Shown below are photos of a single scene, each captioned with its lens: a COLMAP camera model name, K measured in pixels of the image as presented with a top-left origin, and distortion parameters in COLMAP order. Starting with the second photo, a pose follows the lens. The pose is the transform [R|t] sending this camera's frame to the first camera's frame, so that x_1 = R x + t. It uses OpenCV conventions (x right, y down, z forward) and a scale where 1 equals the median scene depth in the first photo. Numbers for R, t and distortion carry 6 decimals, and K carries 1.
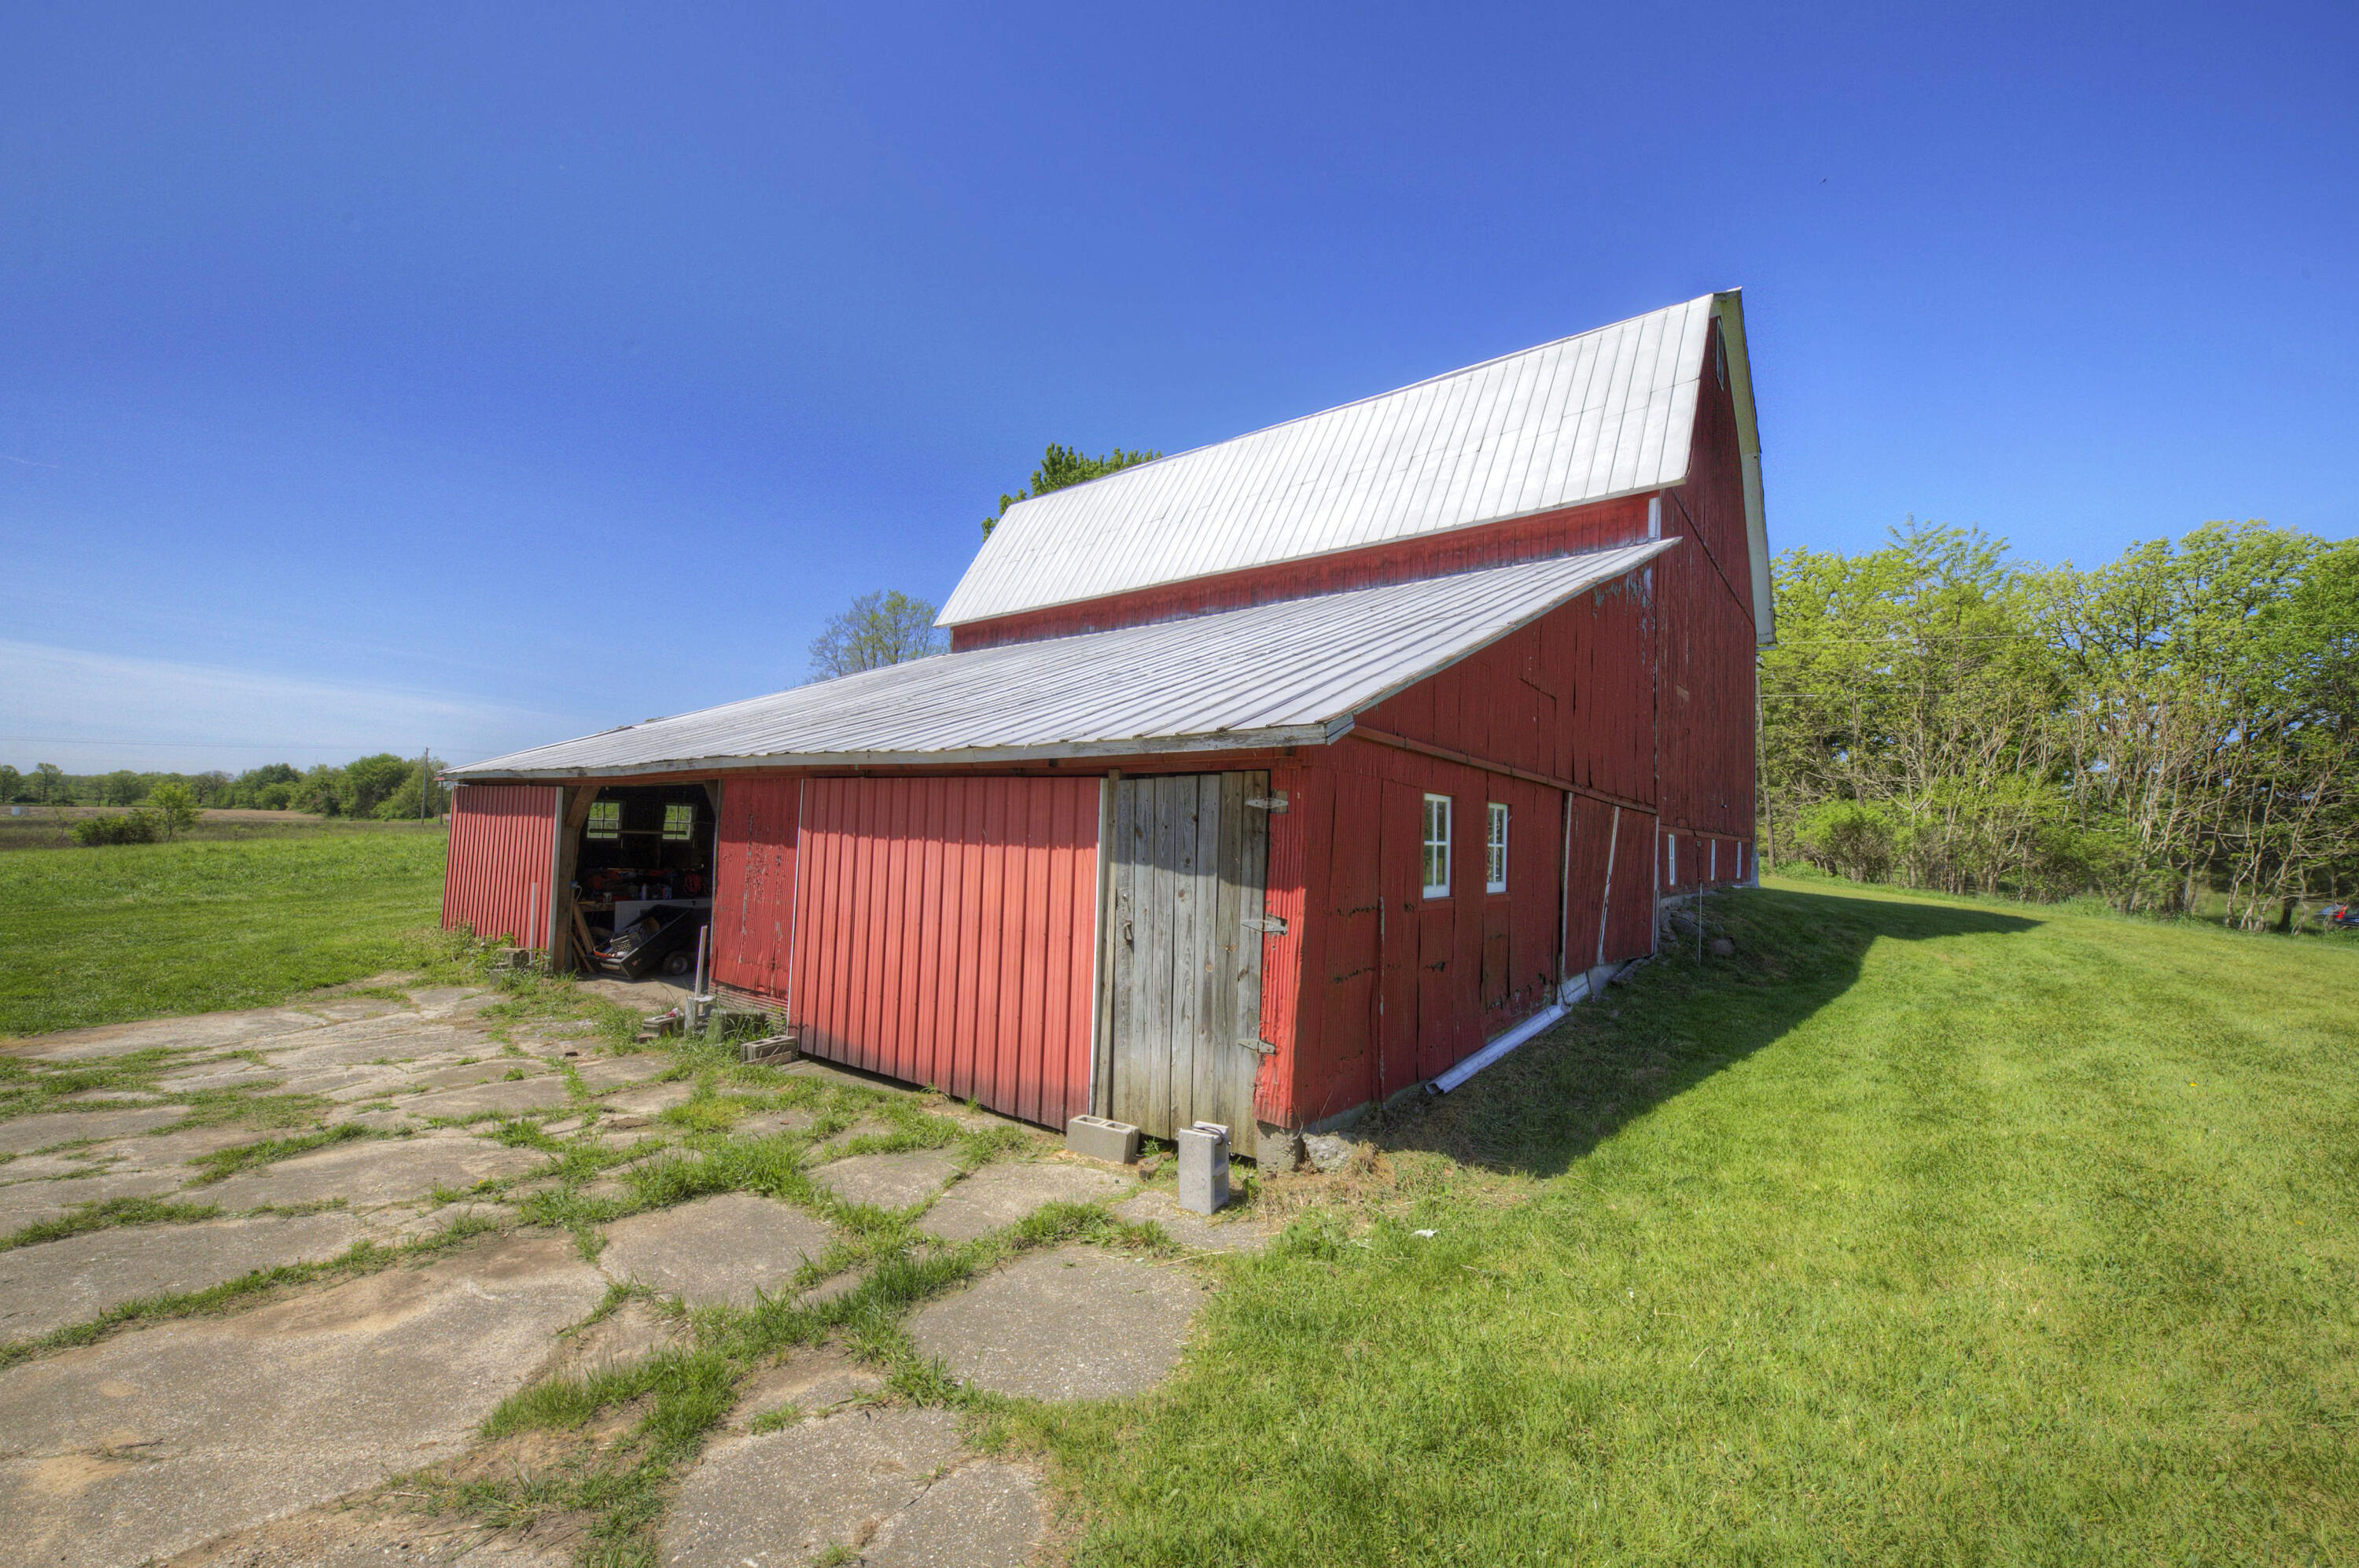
lens RADIAL K [[958.1, 0, 1179.5], [0, 958.1, 784.0], [0, 0, 1]] dist [0.015009, 0.000062]
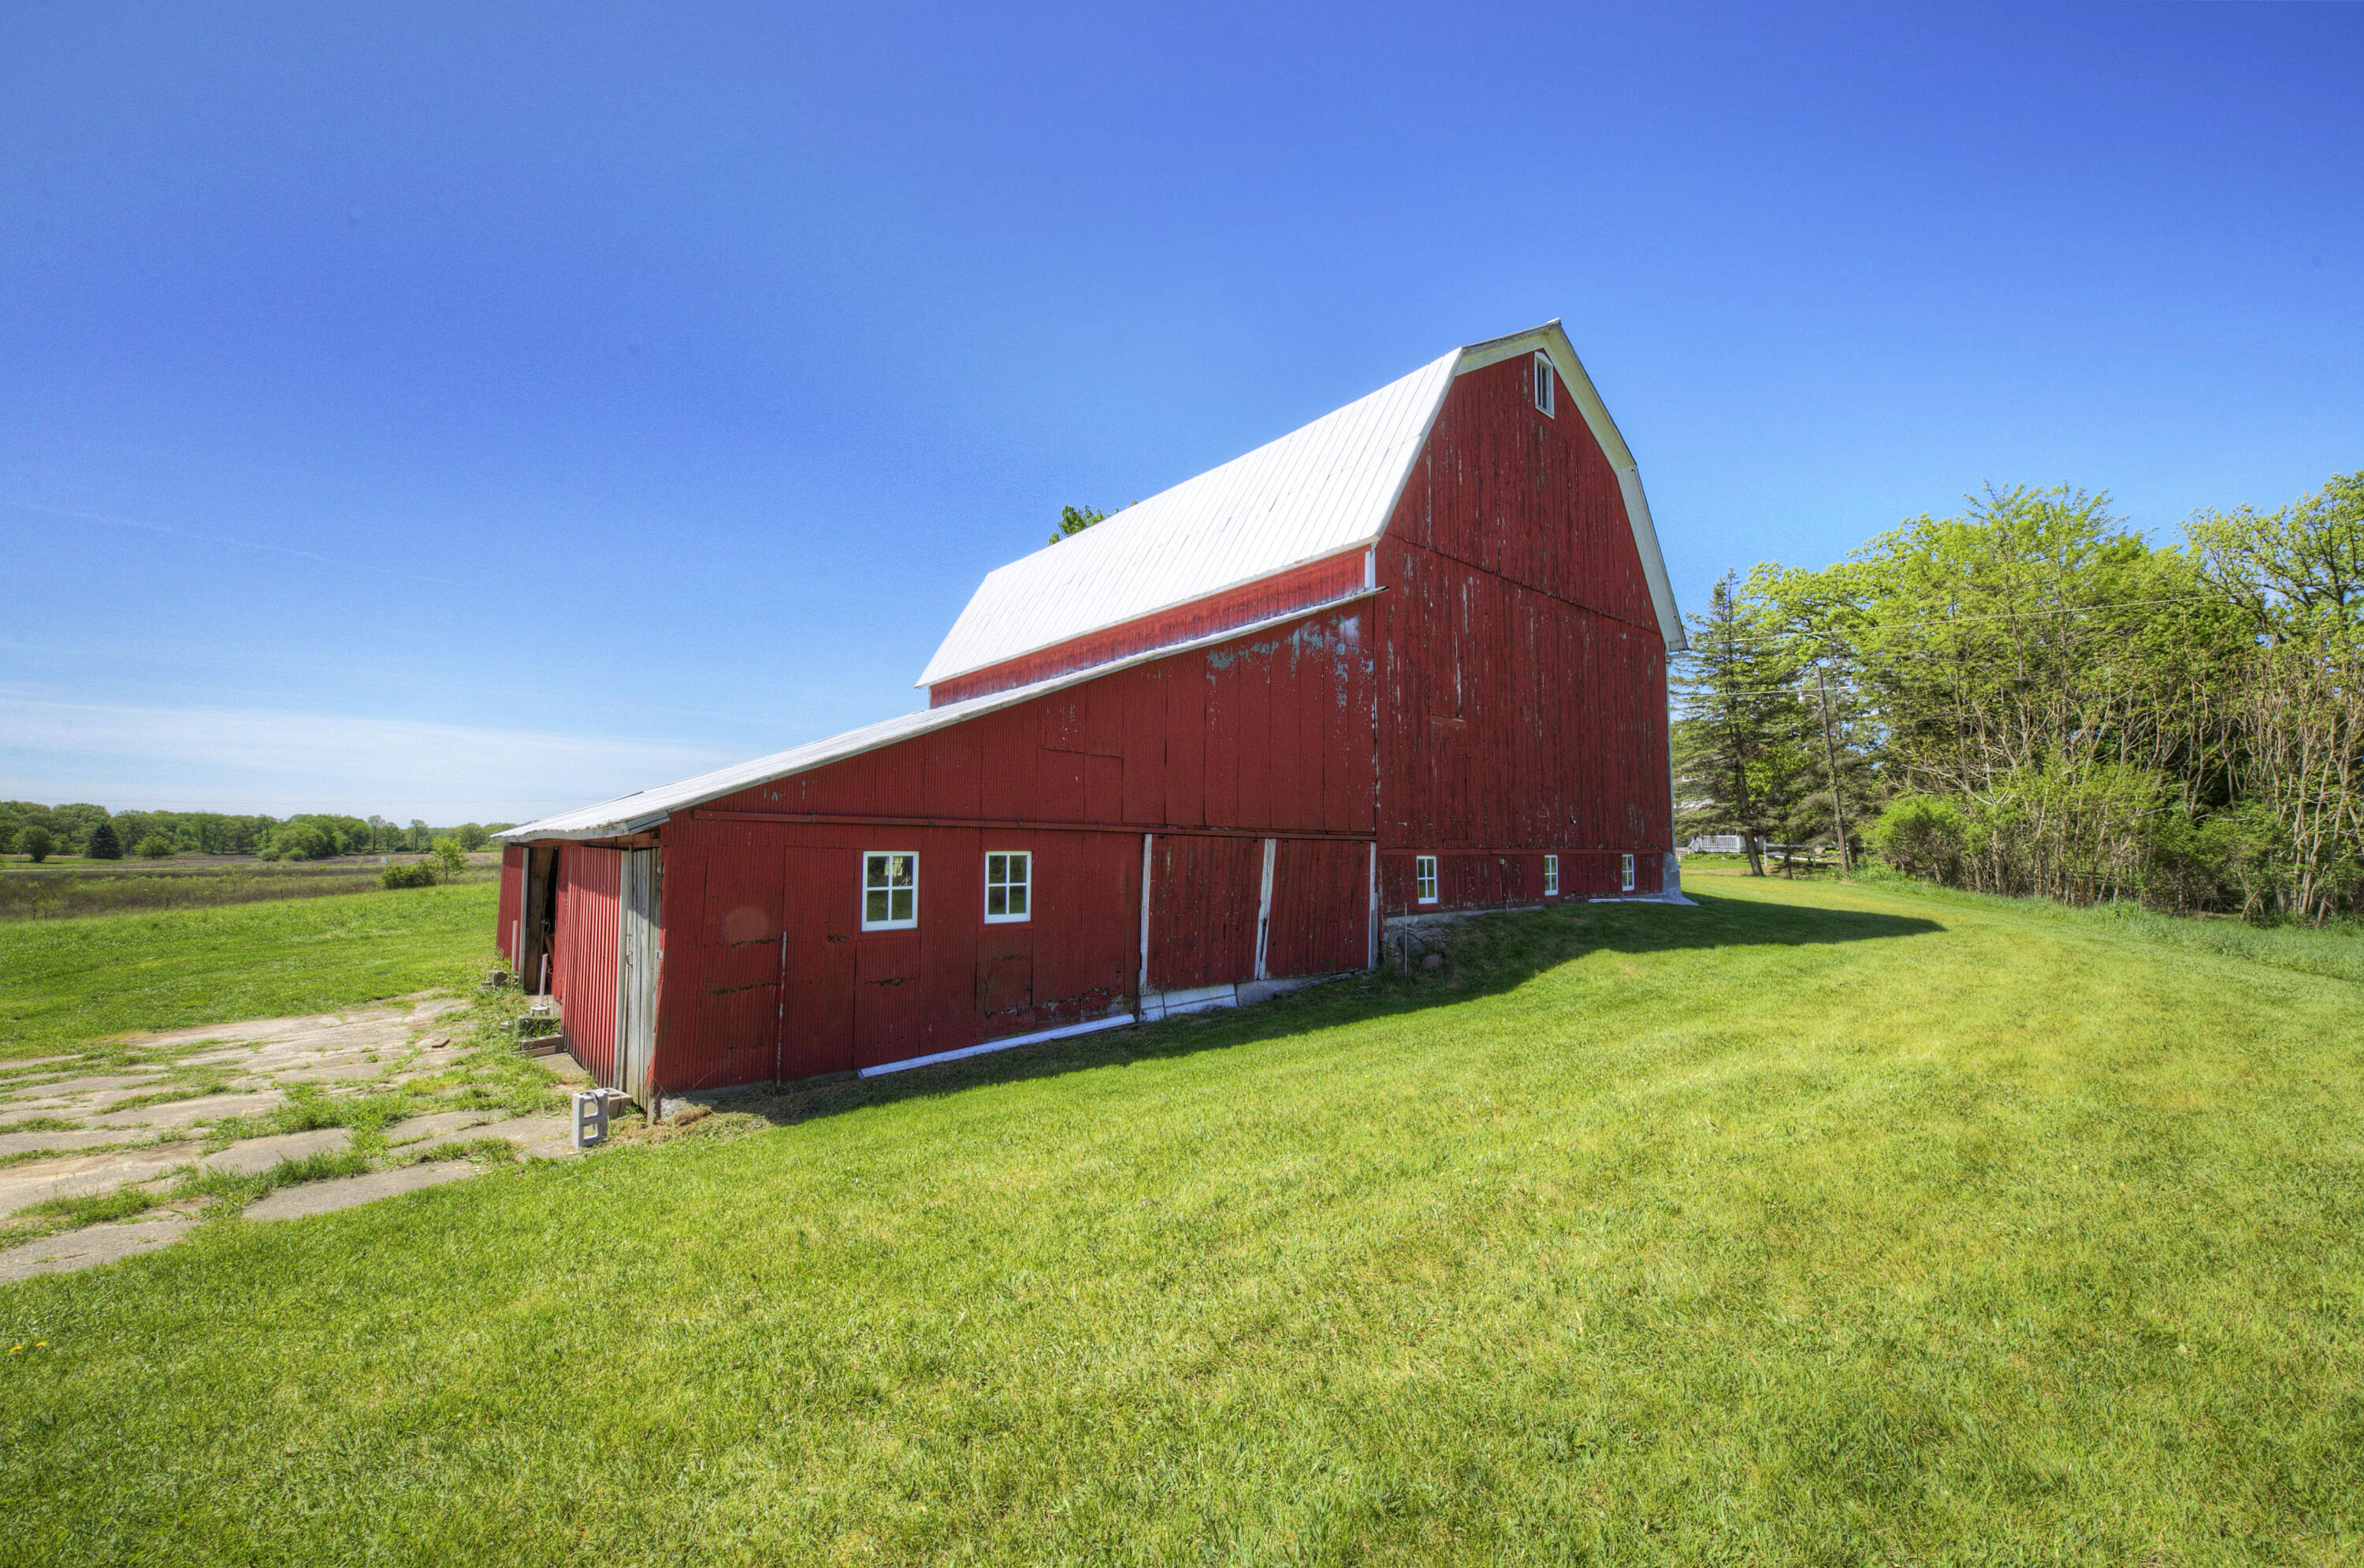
lens RADIAL K [[953.7, 0, 1183.5], [0, 953.7, 804.4], [0, 0, 1]] dist [0.001396, 0.000033]
pose [[0.980005, -0.043024, -0.194266, 0.372640], [0.044808, 0.998984, 0.004798, -0.018486], [0.193862, -0.013406, 0.980937, -0.086737]]
